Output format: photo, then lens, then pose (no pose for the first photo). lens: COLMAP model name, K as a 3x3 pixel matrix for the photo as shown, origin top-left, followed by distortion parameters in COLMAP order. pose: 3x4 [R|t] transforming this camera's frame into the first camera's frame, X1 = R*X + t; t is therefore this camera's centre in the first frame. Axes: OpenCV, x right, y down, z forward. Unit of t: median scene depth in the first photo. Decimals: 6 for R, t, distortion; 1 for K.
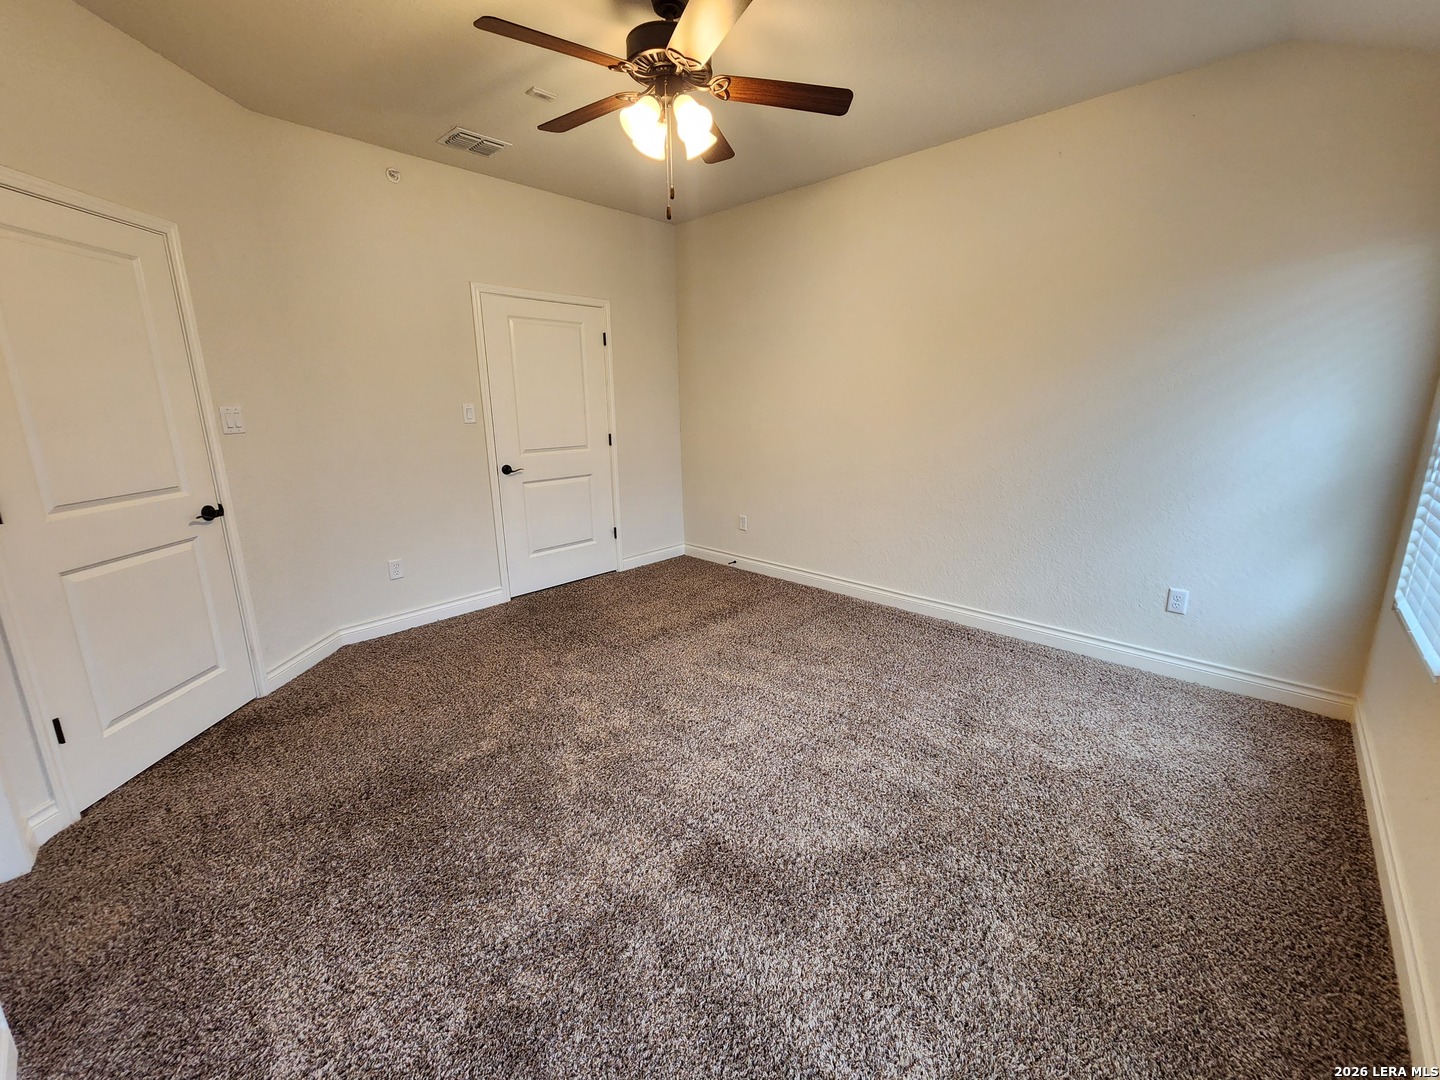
lens RADIAL K [[586.6, 0, 725.9], [0, 586.6, 536.4], [0, 0, 1]] dist [0.000122, -0.000146]
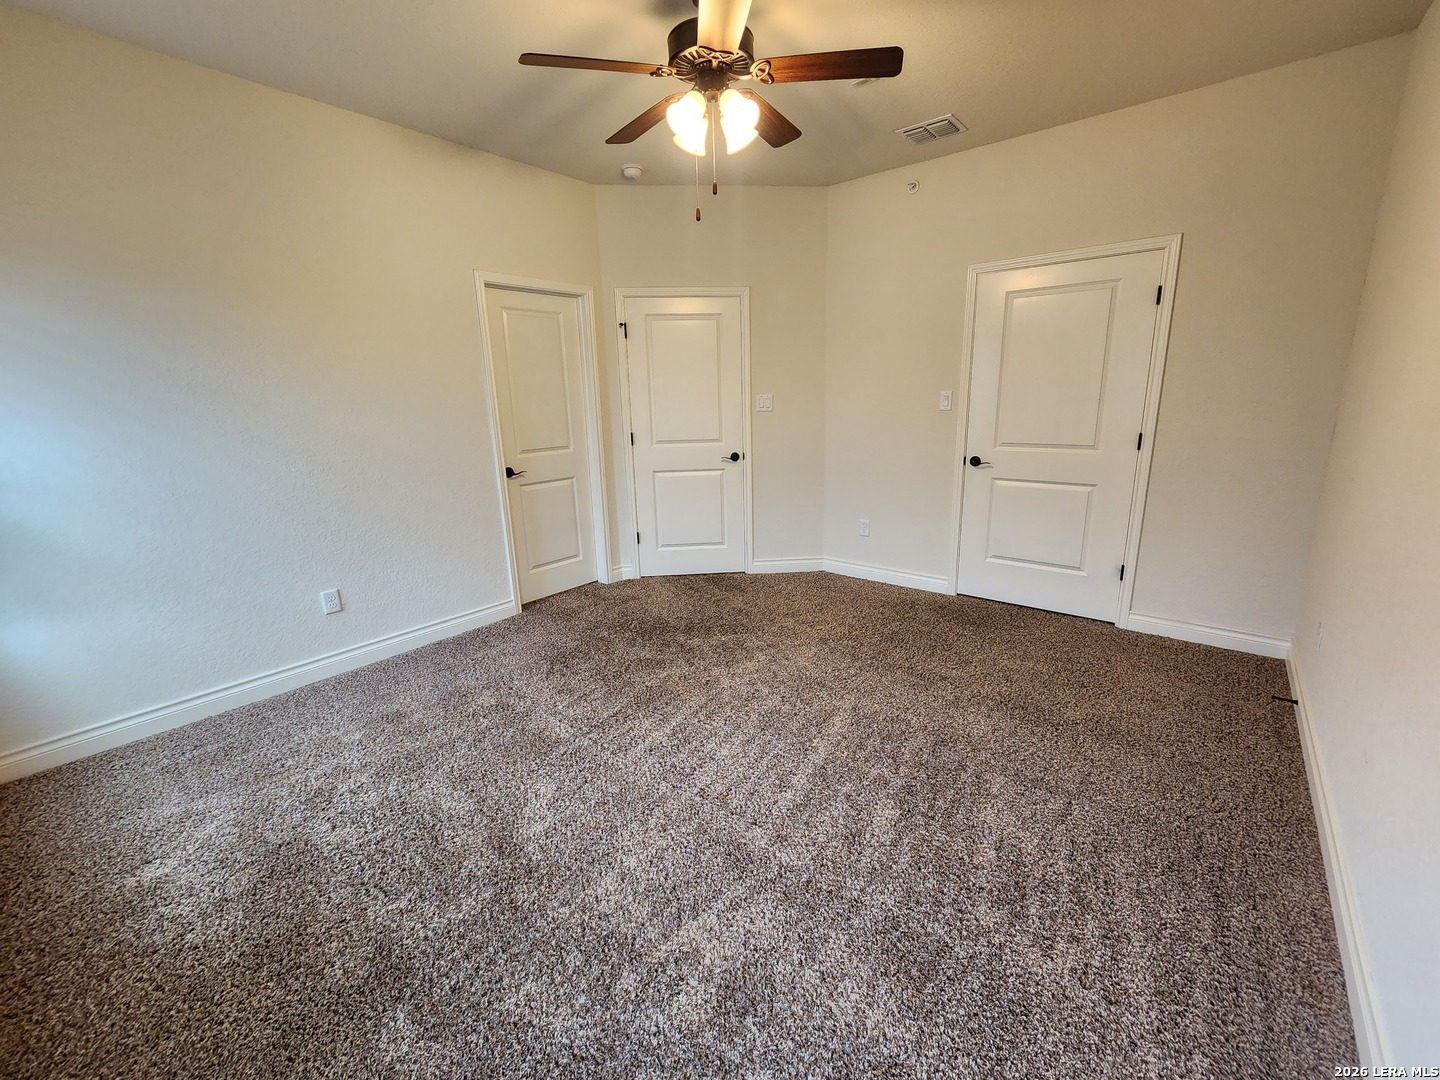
lens RADIAL K [[586.6, 0, 735.5], [0, 586.6, 533.5], [0, 0, 1]] dist [0.007837, -0.004854]
pose [[0.075561, 0.241824, -0.967374, 0.662445], [-0.207562, 0.952711, 0.221946, -0.163636], [0.975299, 0.184019, 0.122181, 0.656089]]
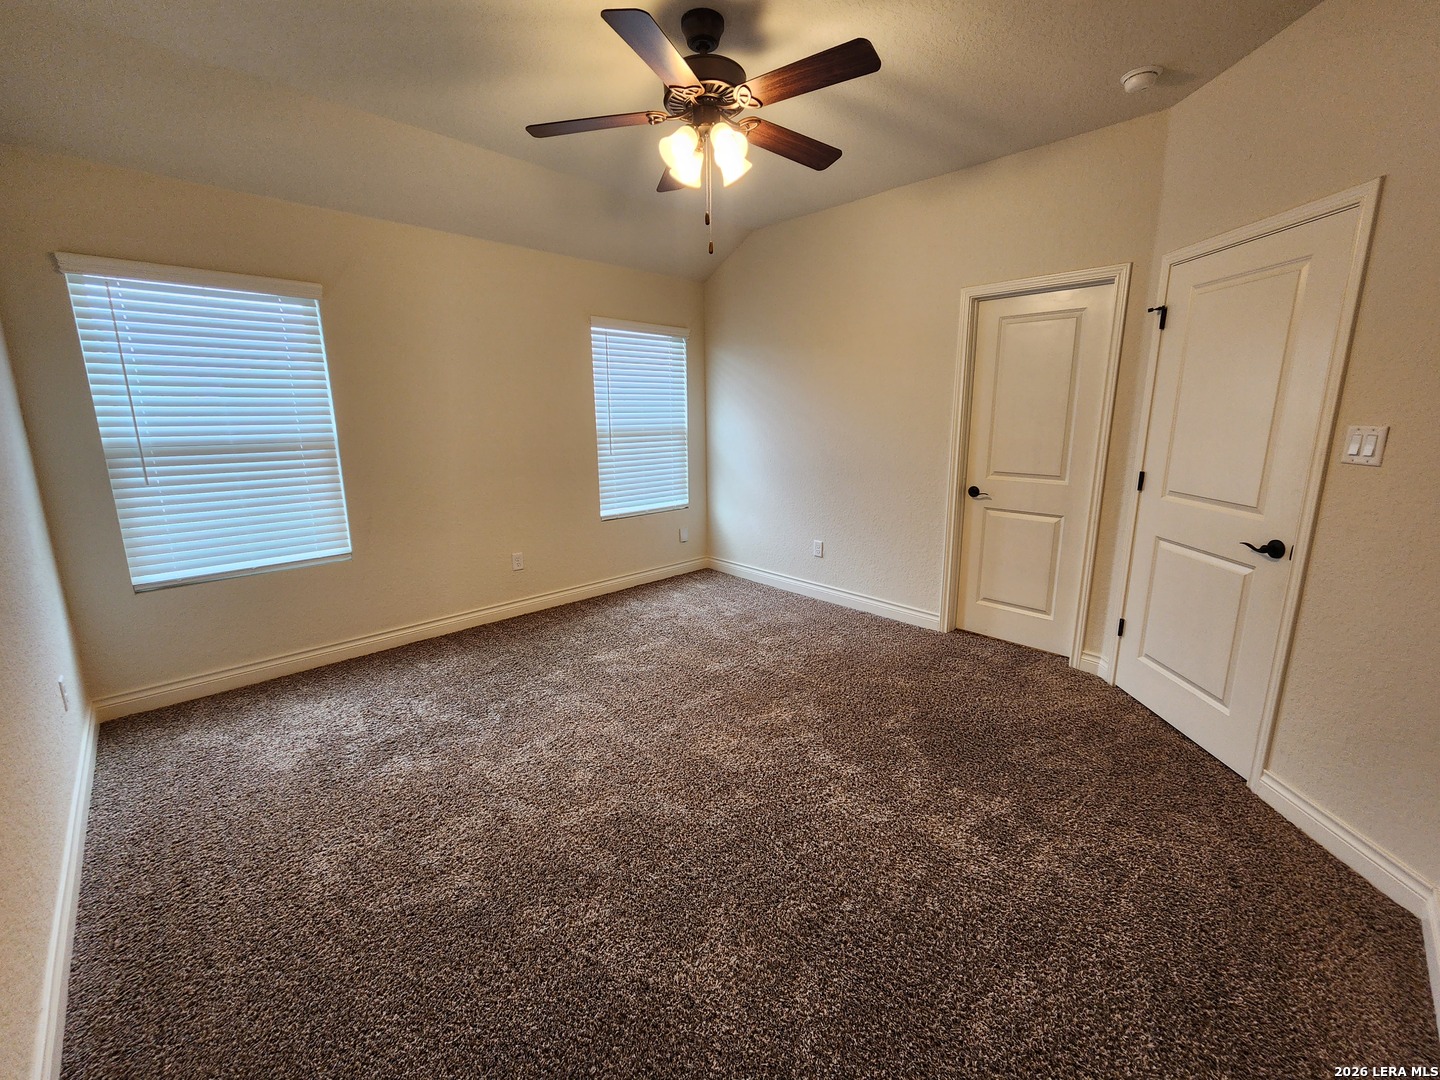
lens RADIAL K [[587.5, 0, 731.6], [0, 587.5, 534.8], [0, 0, 1]] dist [-0.000343, -0.000412]
pose [[-0.999429, 0.004267, 0.033514, -0.106281], [0.018118, 0.904970, 0.425089, -0.336122], [-0.028516, 0.425453, -0.904531, 1.395544]]
